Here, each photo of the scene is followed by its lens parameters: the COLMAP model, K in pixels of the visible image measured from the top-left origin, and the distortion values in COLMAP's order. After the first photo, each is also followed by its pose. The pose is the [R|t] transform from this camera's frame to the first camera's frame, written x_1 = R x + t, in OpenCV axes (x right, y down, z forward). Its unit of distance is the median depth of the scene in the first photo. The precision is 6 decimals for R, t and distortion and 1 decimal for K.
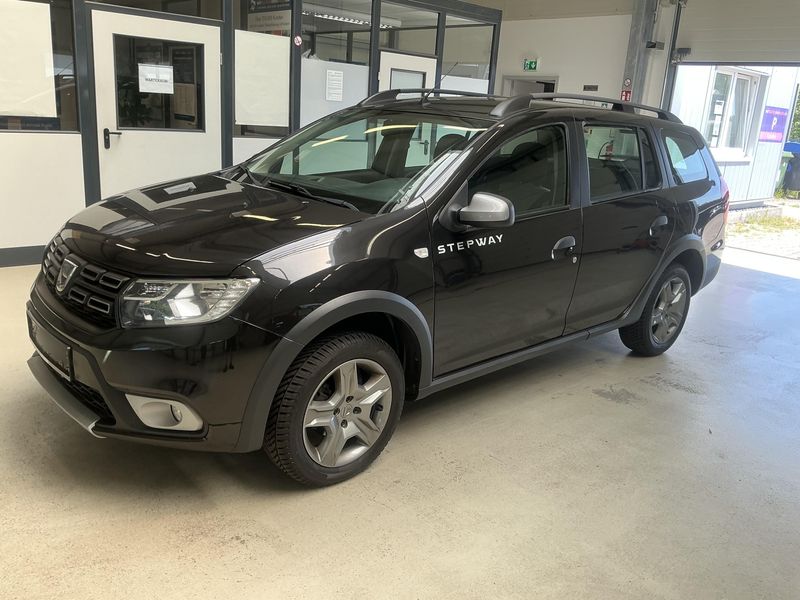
lens RADIAL K [[674.8, 0, 400.0], [0, 674.8, 300.0], [0, 0, 1]] dist [0.012242, -0.045019]
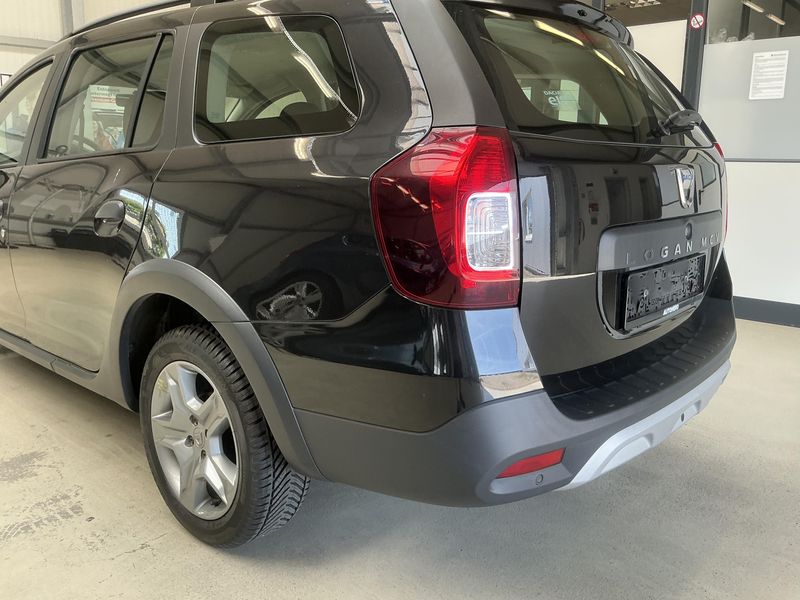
lens RADIAL K [[674.8, 0, 400.0], [0, 674.8, 300.0], [0, 0, 1]] dist [0.012242, -0.045019]
pose [[0.097015, 0.131735, -0.986526, 0.673213], [-0.277799, 0.955393, 0.100259, -0.118307], [0.955728, 0.264329, 0.129283, 0.866331]]
